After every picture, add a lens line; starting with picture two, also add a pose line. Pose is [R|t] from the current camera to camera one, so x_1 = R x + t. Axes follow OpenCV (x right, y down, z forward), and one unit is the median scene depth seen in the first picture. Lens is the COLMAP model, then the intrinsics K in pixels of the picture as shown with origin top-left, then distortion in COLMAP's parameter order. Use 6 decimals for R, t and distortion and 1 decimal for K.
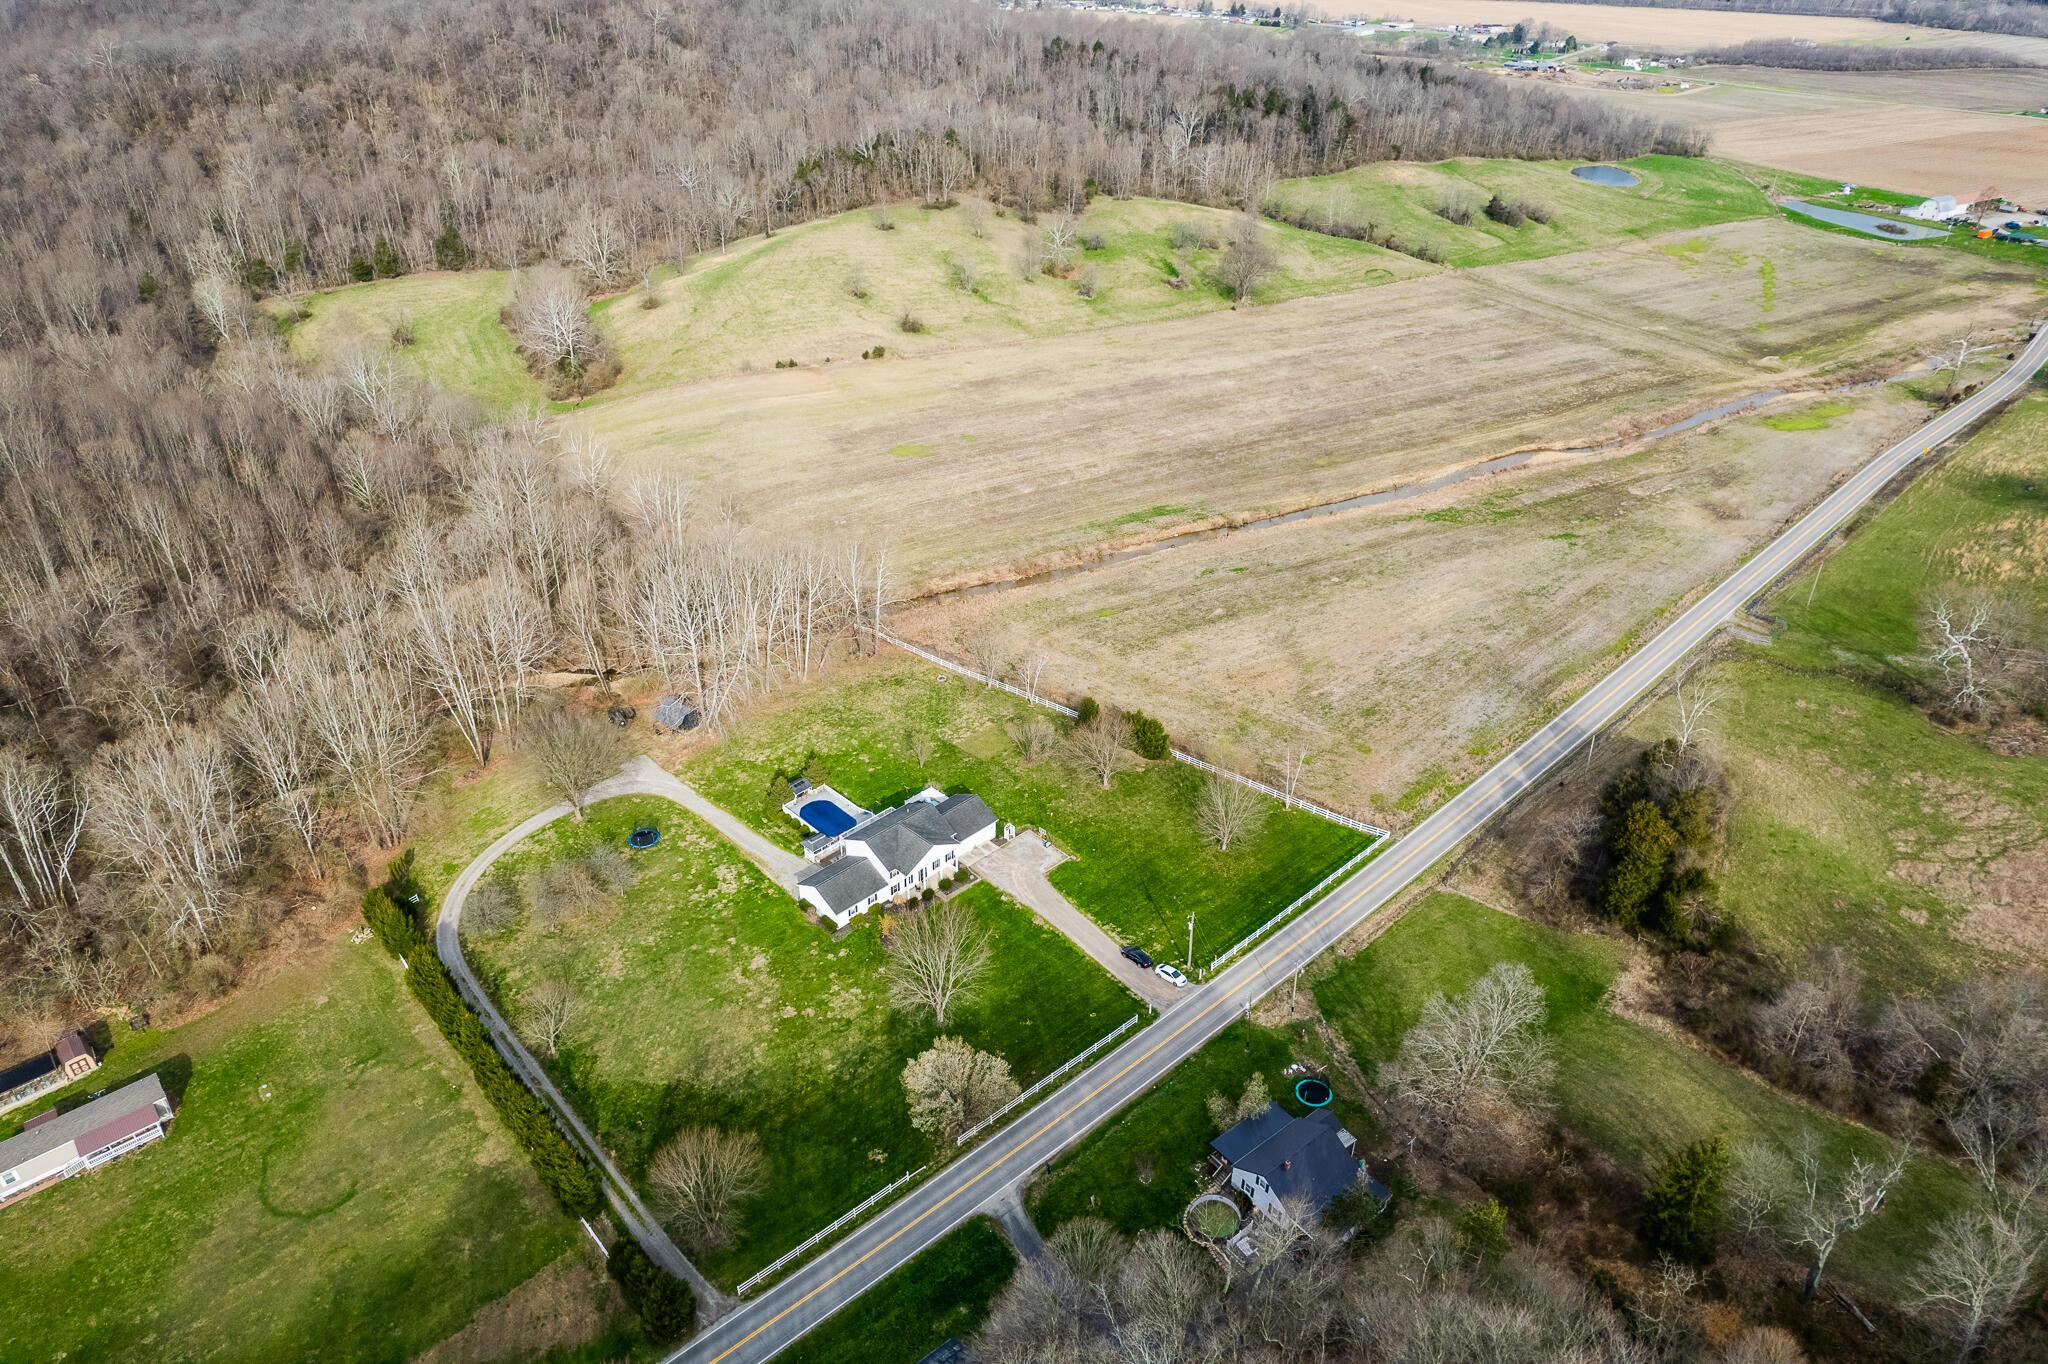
lens RADIAL K [[1337.3, 0, 1024.0], [0, 1337.3, 682.0], [0, 0, 1]] dist [-0.070747, 0.061821]
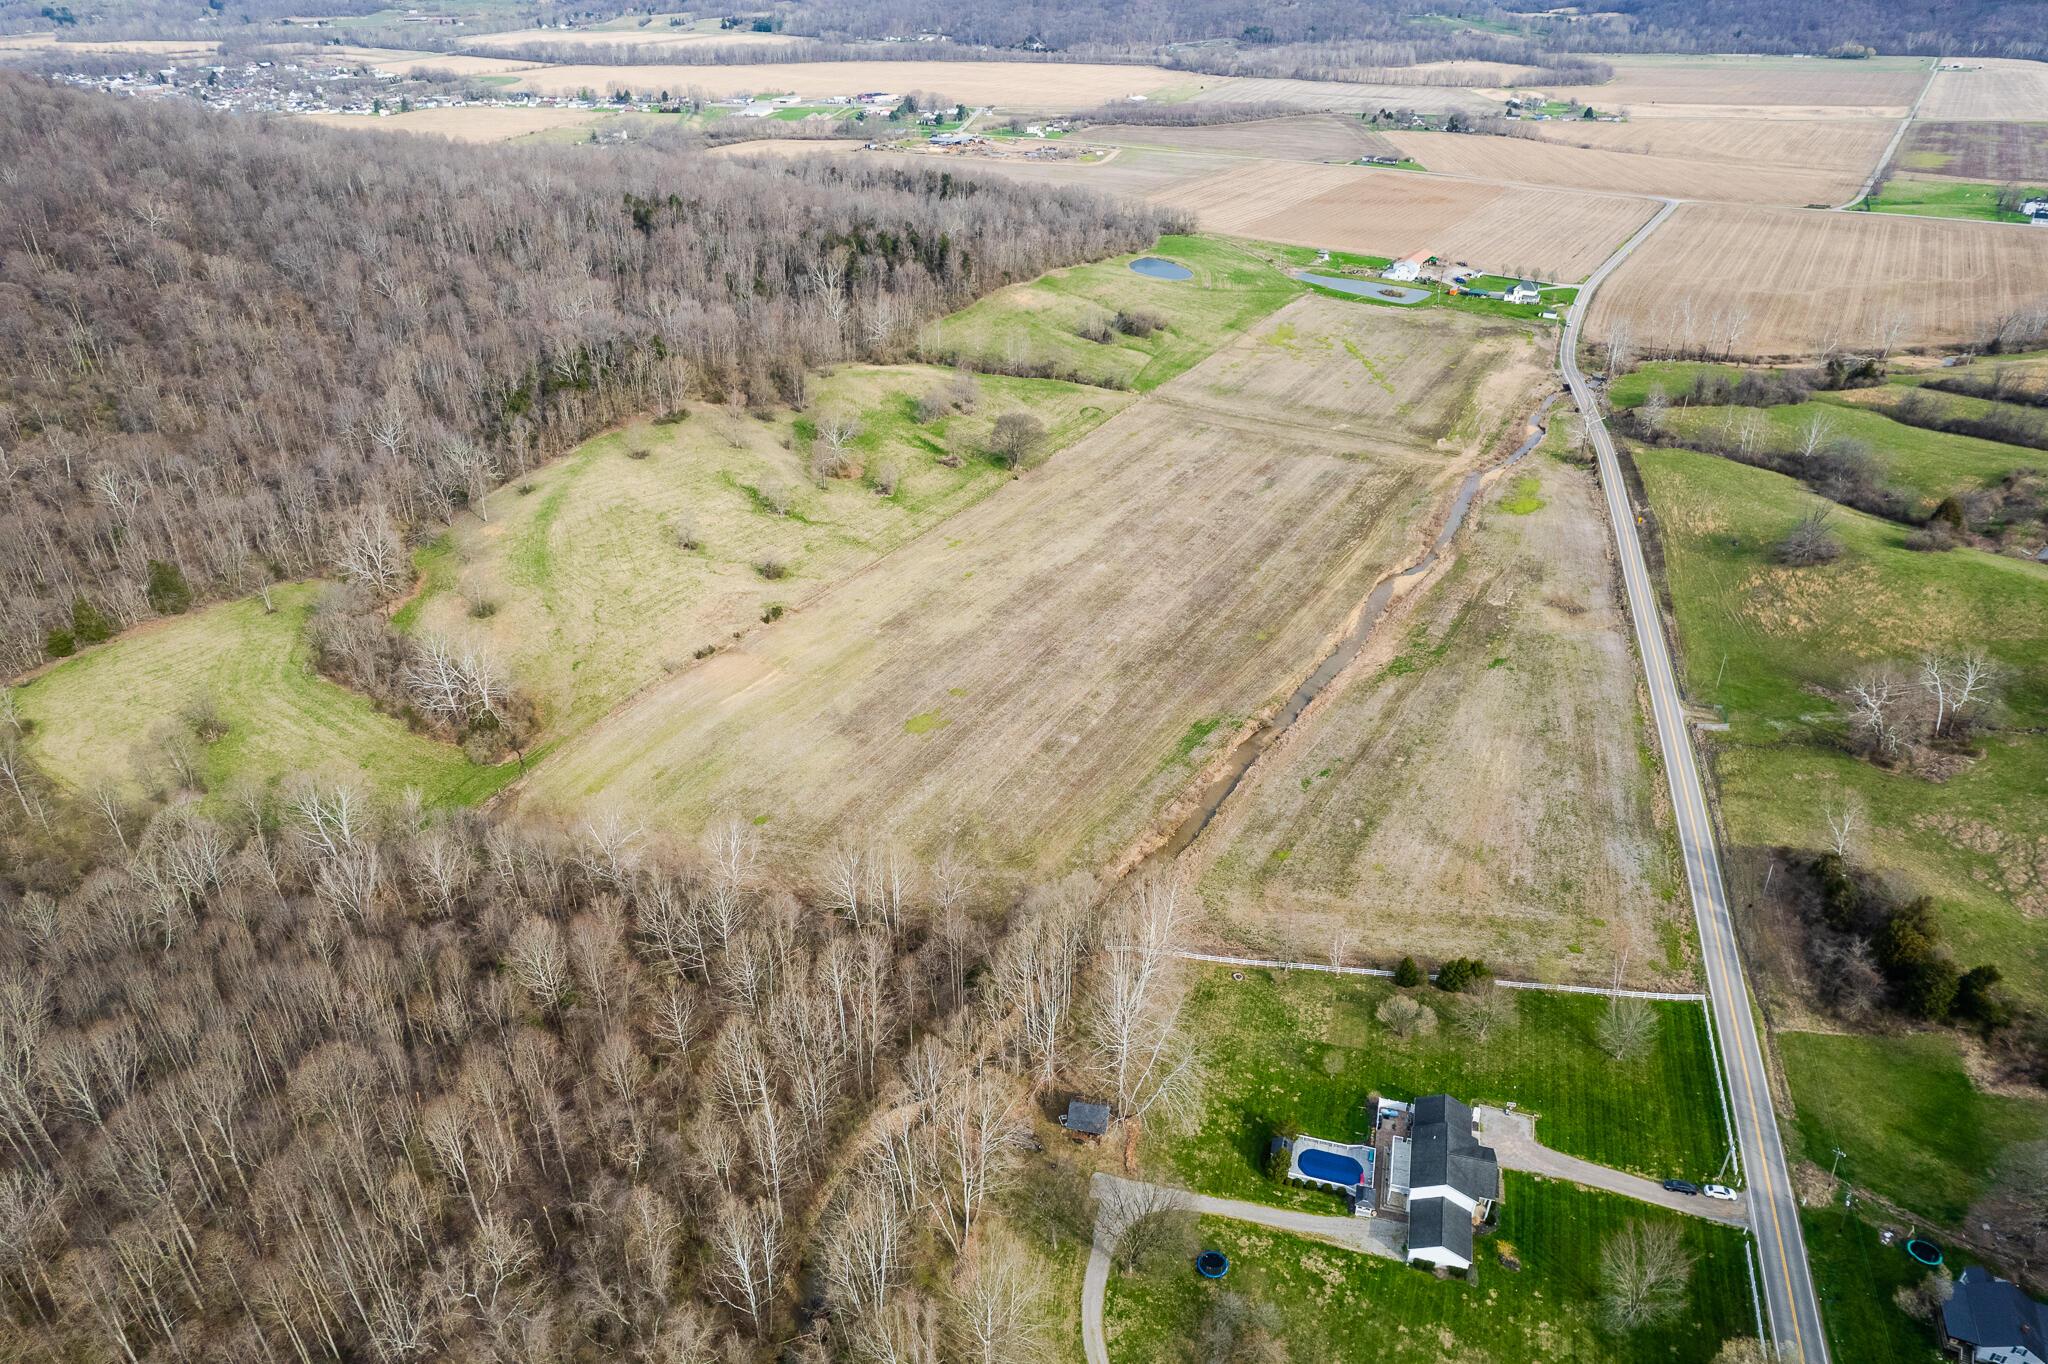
lens RADIAL K [[1337.3, 0, 1024.0], [0, 1337.3, 682.0], [0, 0, 1]] dist [-0.070747, 0.061821]
pose [[0.873929, -0.247023, 0.418602, -0.457054], [0.254692, 0.966257, 0.038472, -0.240079], [-0.413981, 0.072992, 0.907354, 0.085937]]
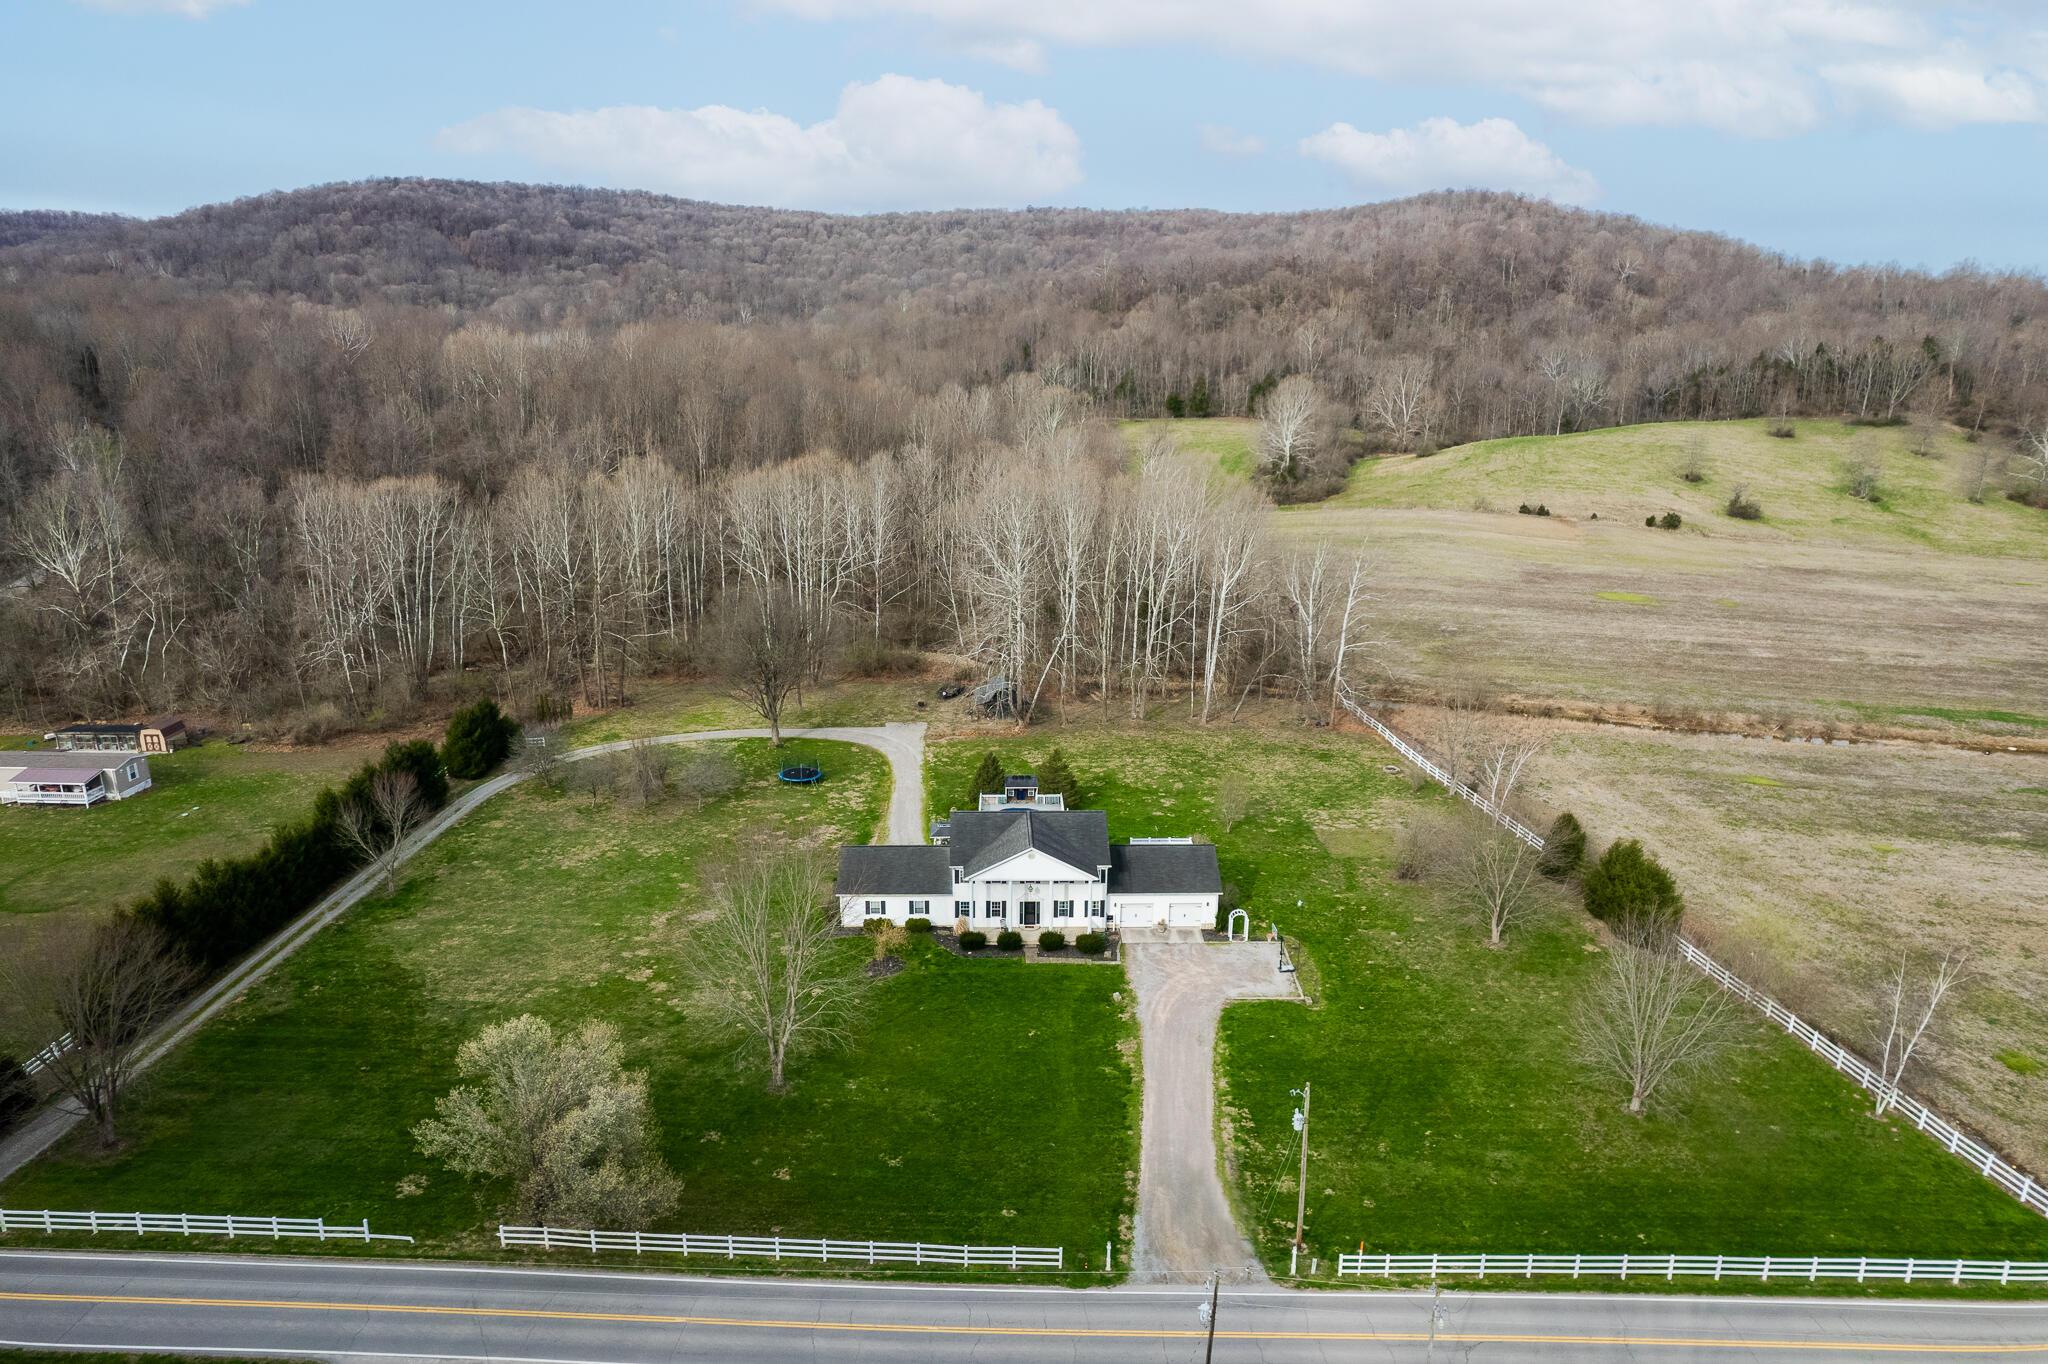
lens RADIAL K [[1341.0, 0, 1024.0], [0, 1341.0, 682.0], [0, 0, 1]] dist [-0.091148, 0.100476]
pose [[0.726793, 0.184992, -0.661476, 0.165884], [-0.357304, 0.924313, -0.134087, 0.079903], [0.586606, 0.333801, 0.737883, 0.341990]]
